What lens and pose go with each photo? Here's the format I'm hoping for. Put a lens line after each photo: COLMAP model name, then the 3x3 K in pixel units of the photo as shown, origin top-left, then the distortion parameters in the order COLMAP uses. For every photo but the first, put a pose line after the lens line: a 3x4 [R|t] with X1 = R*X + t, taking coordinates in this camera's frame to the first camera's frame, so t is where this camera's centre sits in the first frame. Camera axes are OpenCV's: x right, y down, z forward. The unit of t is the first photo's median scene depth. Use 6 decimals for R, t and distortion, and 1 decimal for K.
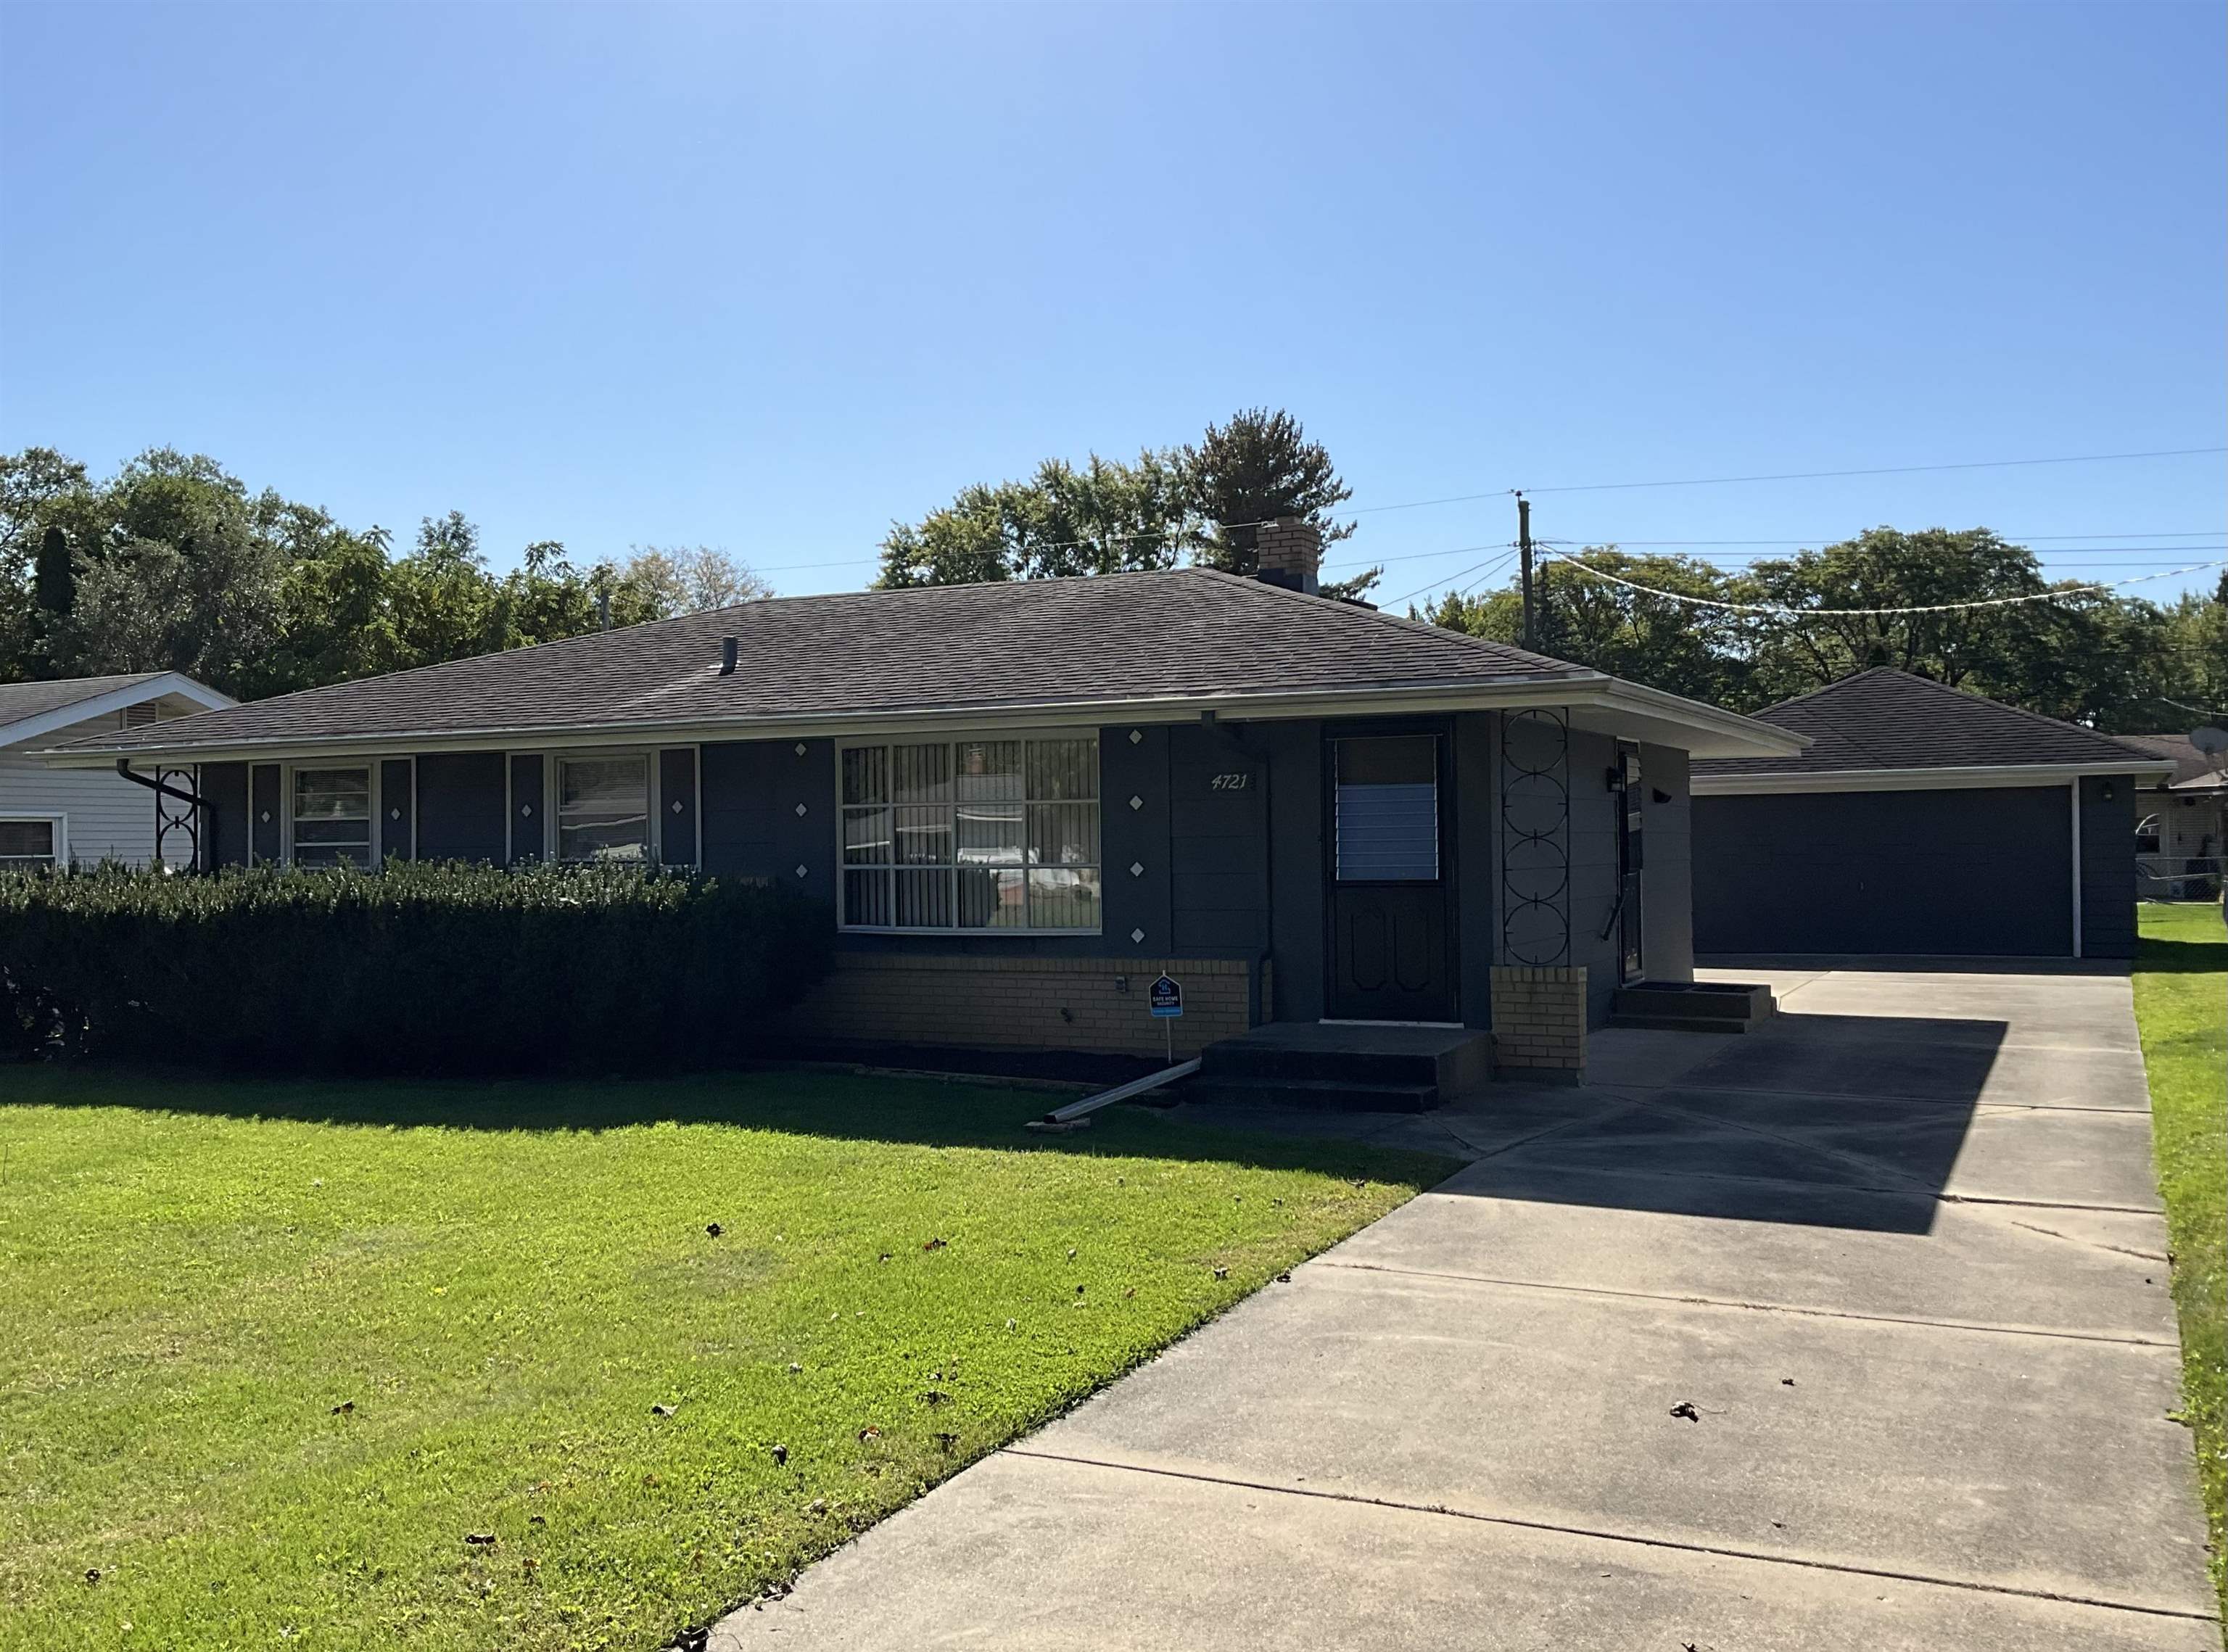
lens RADIAL K [[1942.8, 0, 1102.1], [0, 1942.8, 776.2], [0, 0, 1]] dist [0.050158, -0.048822]
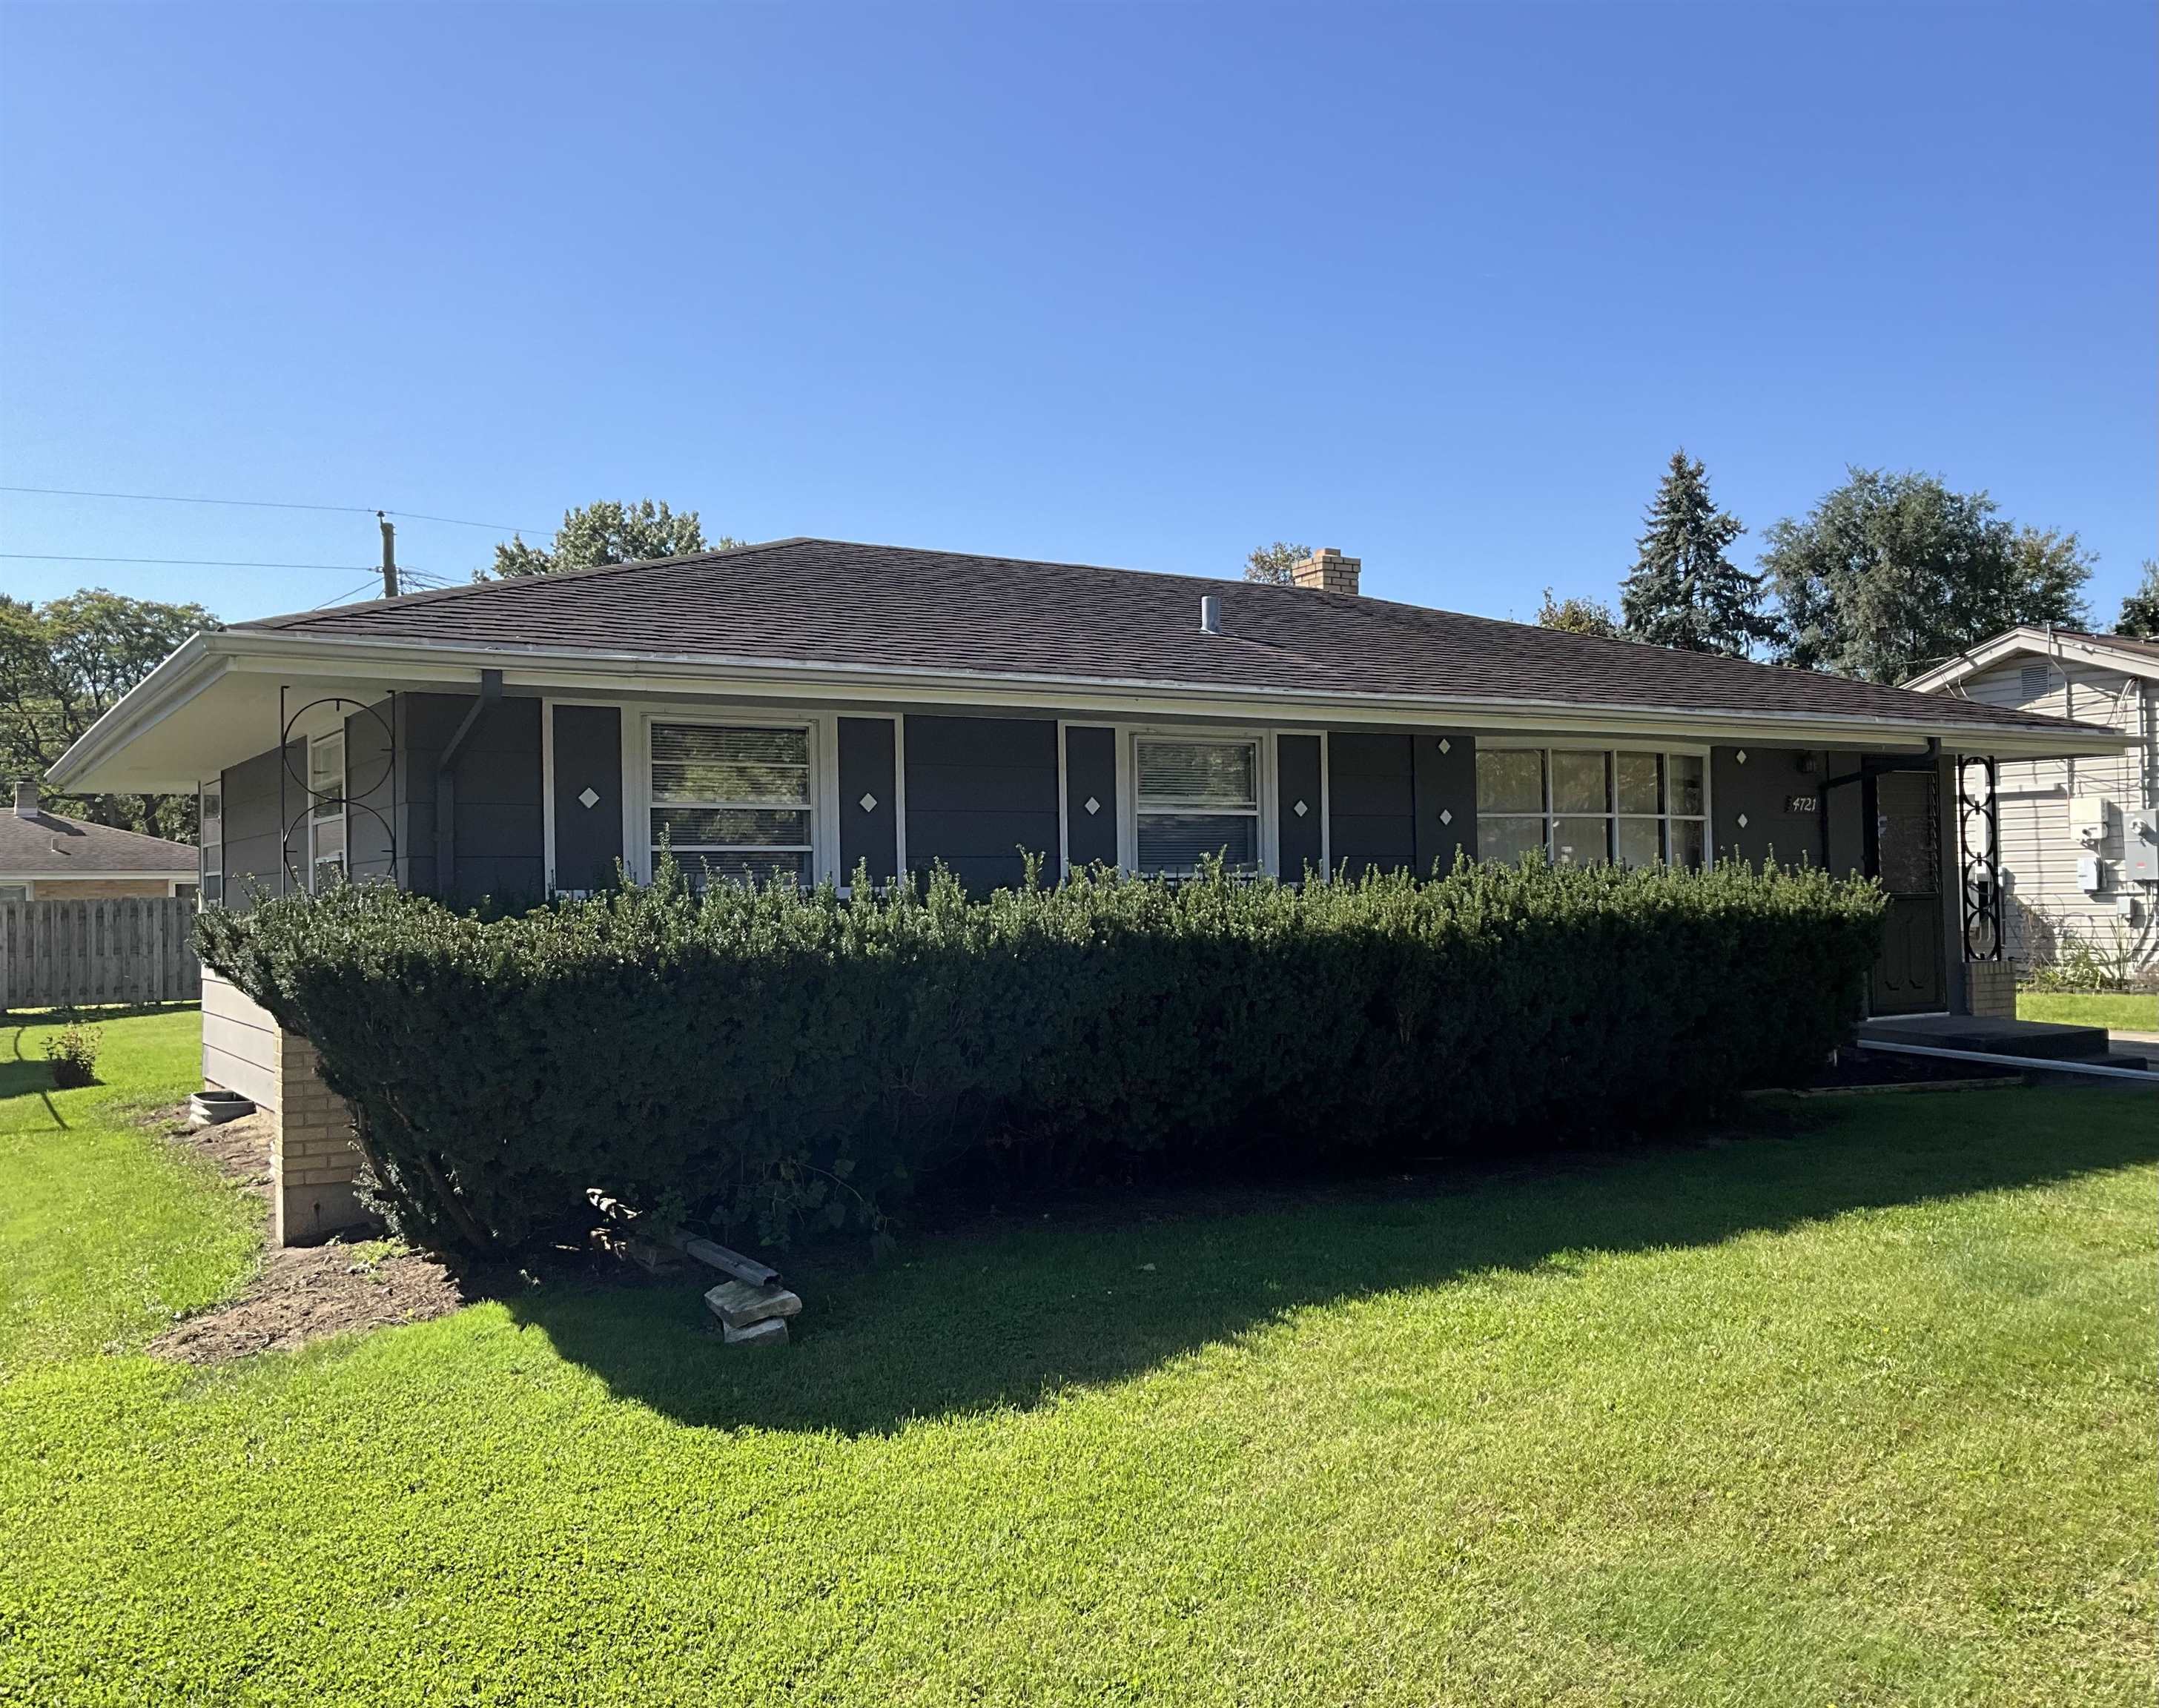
lens RADIAL K [[1861.5, 0, 1087.1], [0, 1861.5, 857.0], [0, 0, 1]] dist [-0.015966, -0.013641]
pose [[0.548651, 0.019186, 0.835832, -0.741763], [-0.020820, 0.999740, -0.009282, 0.036516], [-0.835792, -0.012309, 0.548908, 0.562026]]
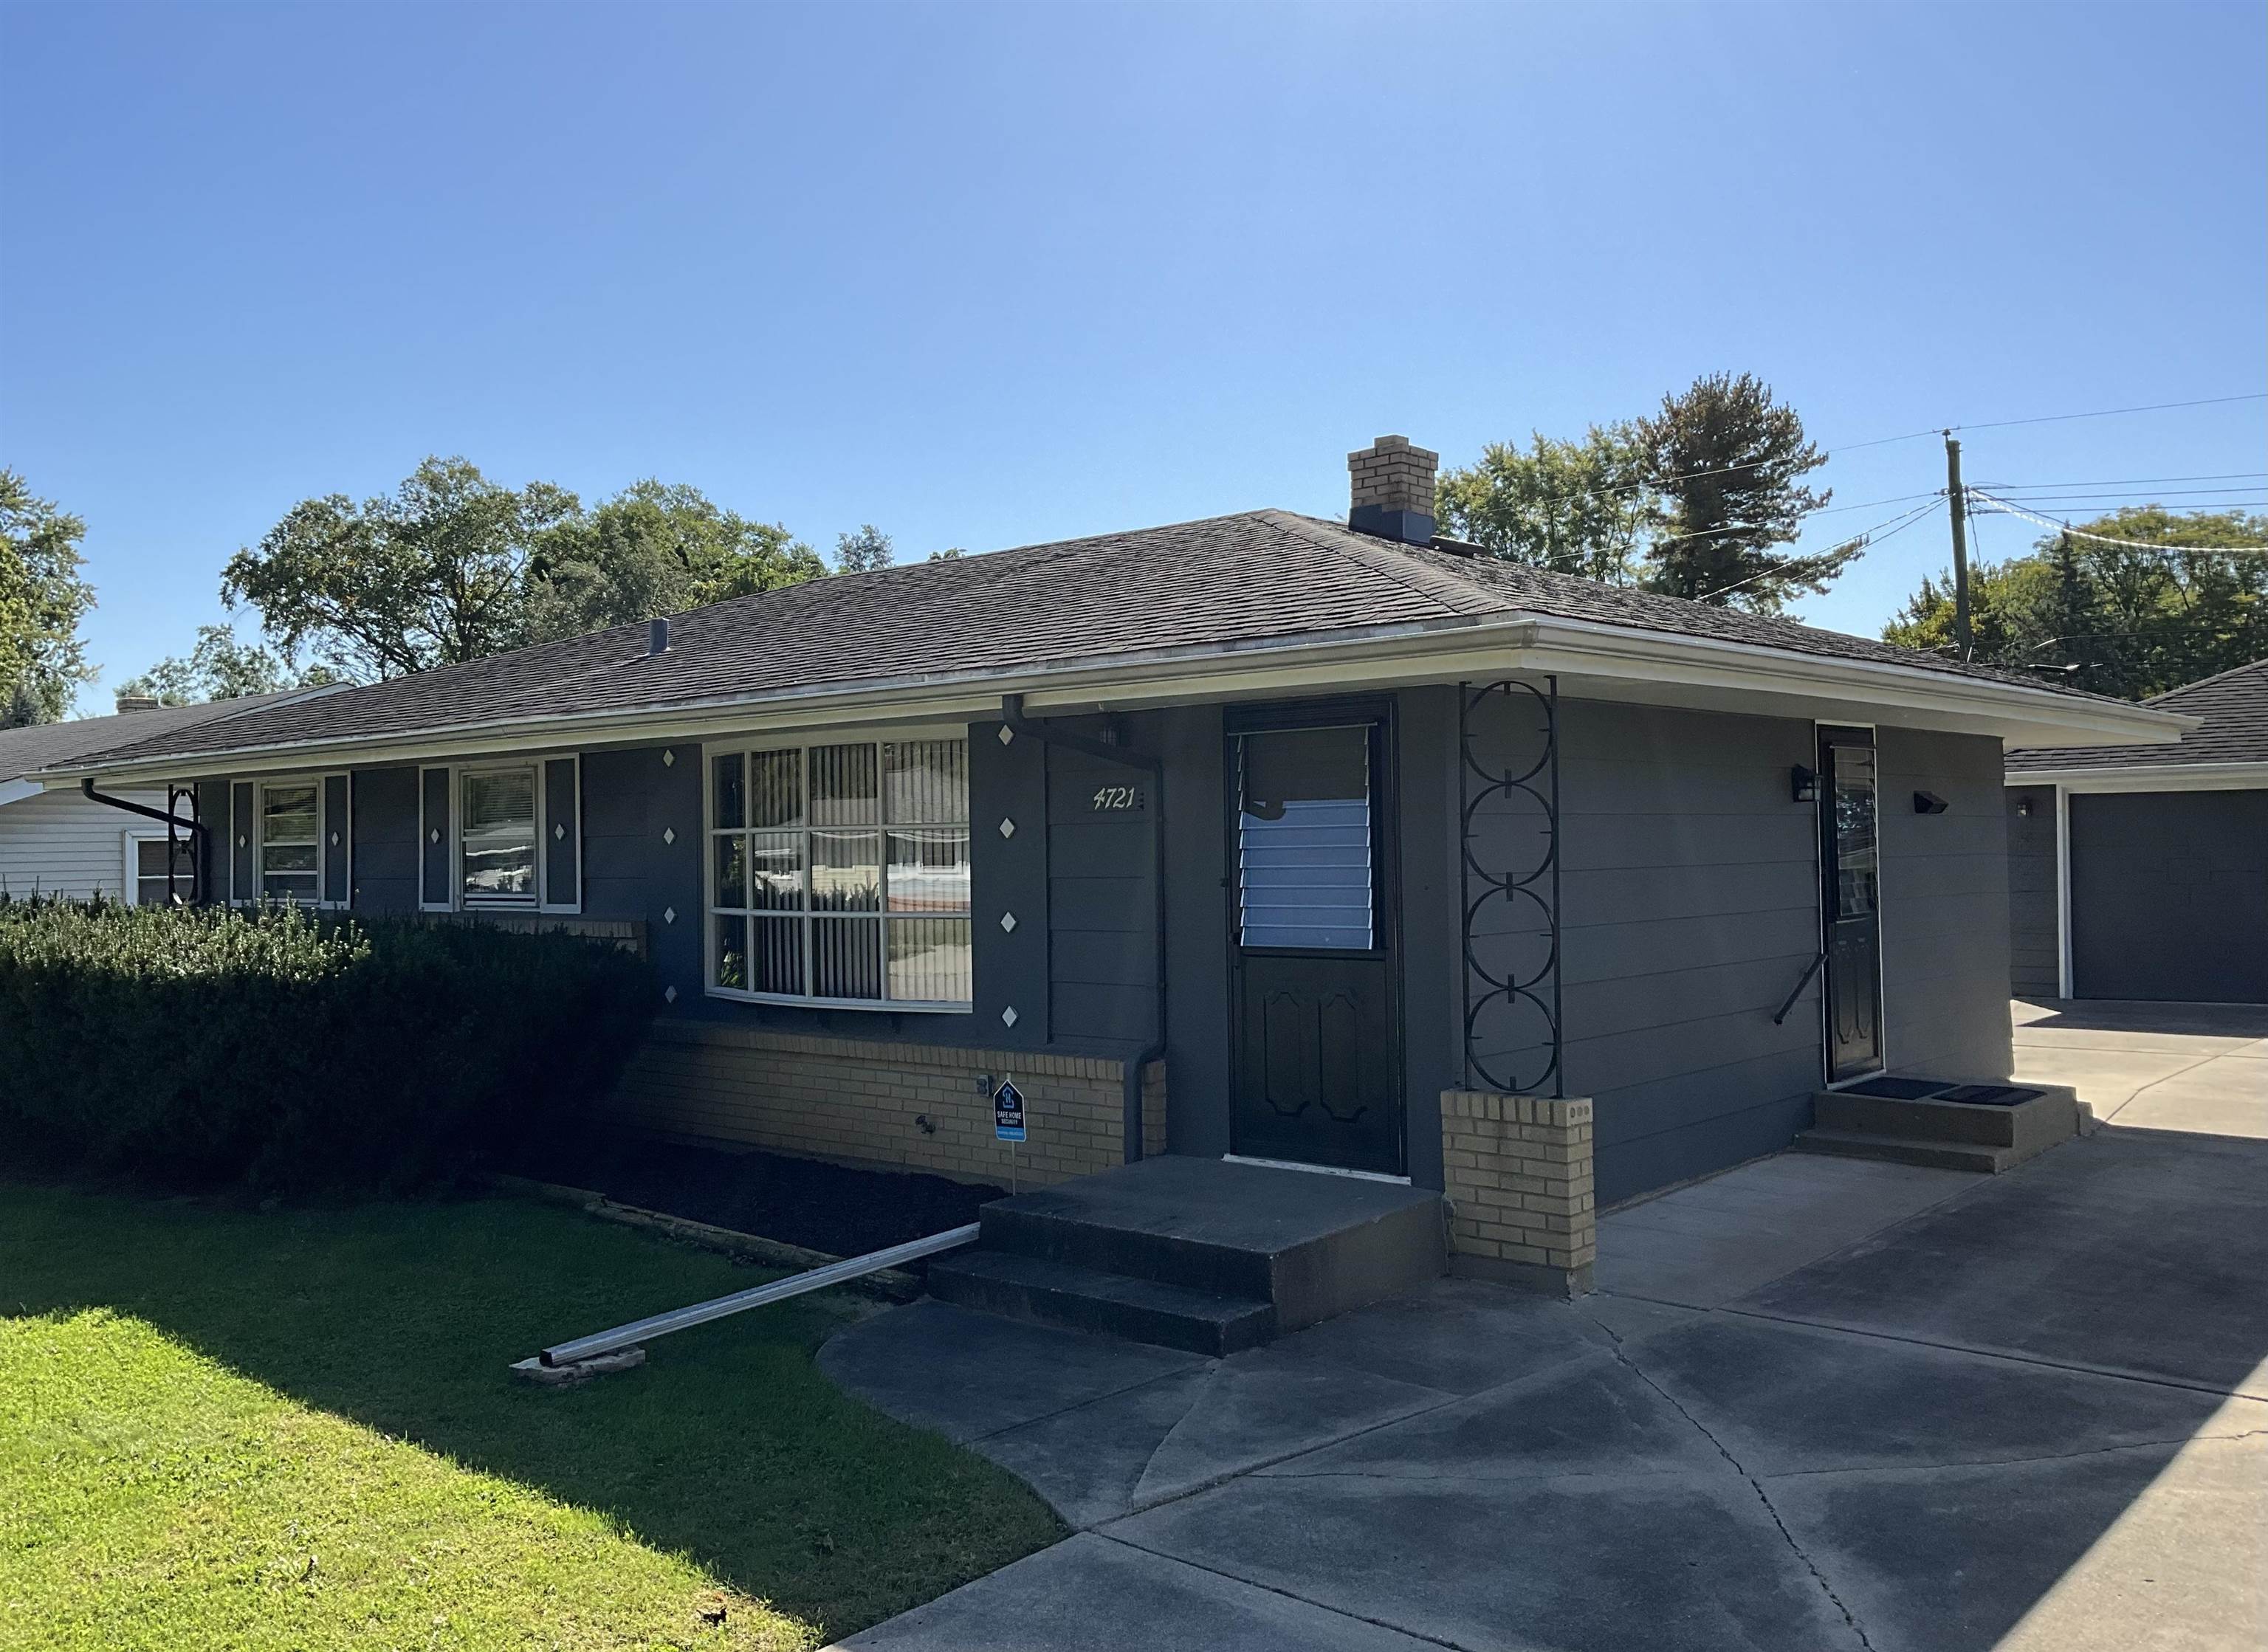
lens RADIAL K [[1881.0, 0, 1123.7], [0, 1881.0, 775.2], [0, 0, 1]] dist [0.053423, -0.116380]
pose [[0.966831, -0.013119, -0.255078, 0.173179], [0.013723, 0.999906, 0.000591, -0.004025], [0.255047, -0.004072, 0.966920, 0.260822]]
